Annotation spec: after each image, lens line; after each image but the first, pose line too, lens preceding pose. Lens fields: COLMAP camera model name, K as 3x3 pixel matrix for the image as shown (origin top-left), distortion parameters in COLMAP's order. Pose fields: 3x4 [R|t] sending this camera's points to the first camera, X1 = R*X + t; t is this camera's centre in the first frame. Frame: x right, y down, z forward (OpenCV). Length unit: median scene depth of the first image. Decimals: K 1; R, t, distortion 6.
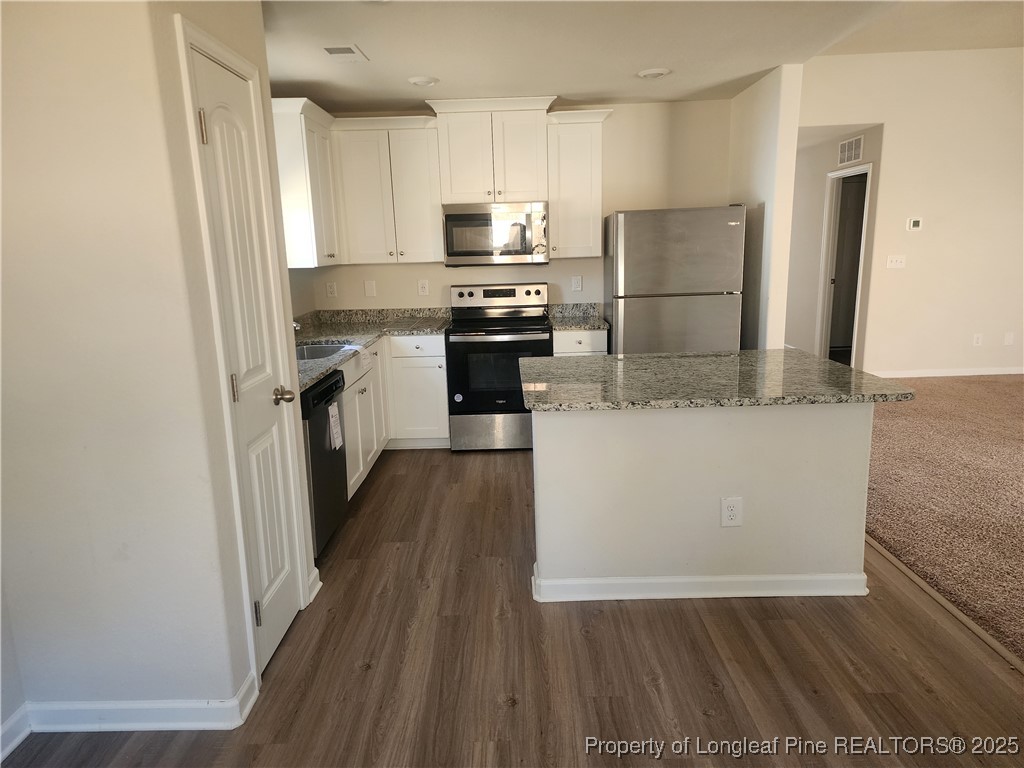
lens RADIAL K [[685.3, 0, 508.4], [0, 685.3, 380.6], [0, 0, 1]] dist [0.071711, -0.003230]
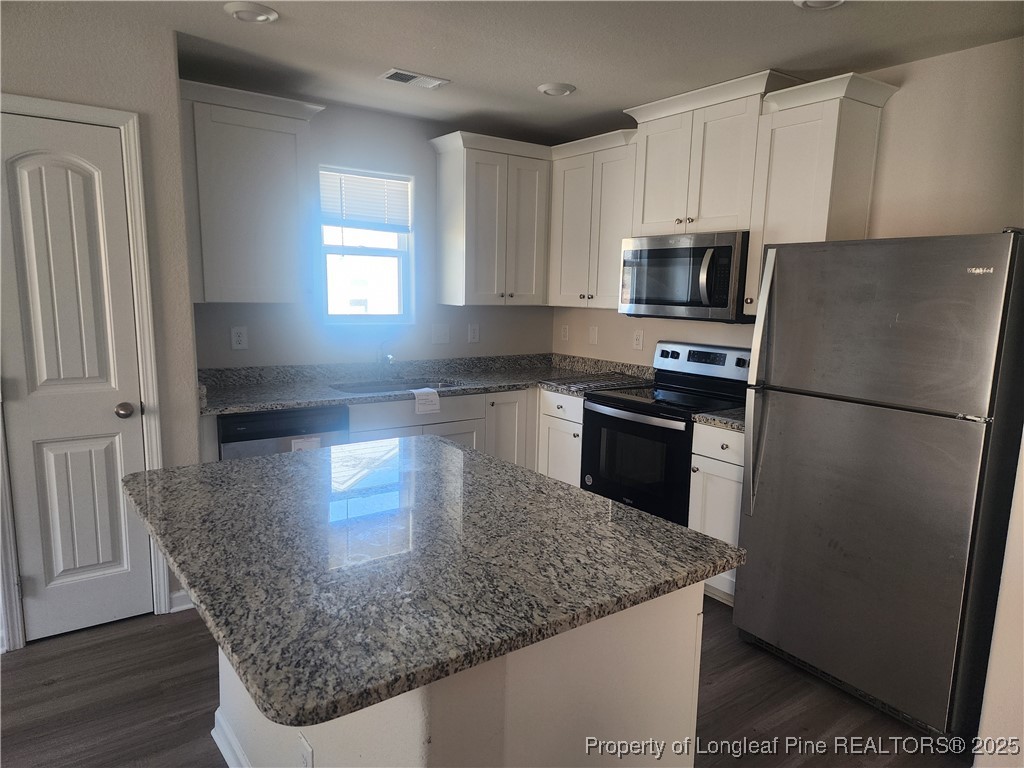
lens RADIAL K [[685.3, 0, 505.7], [0, 685.3, 394.4], [0, 0, 1]] dist [0.071711, -0.003230]
pose [[0.581120, 0.168240, -0.796238, 0.490938], [-0.190664, 0.979313, 0.067770, -0.107650], [0.791168, 0.112431, 0.601176, 0.435639]]
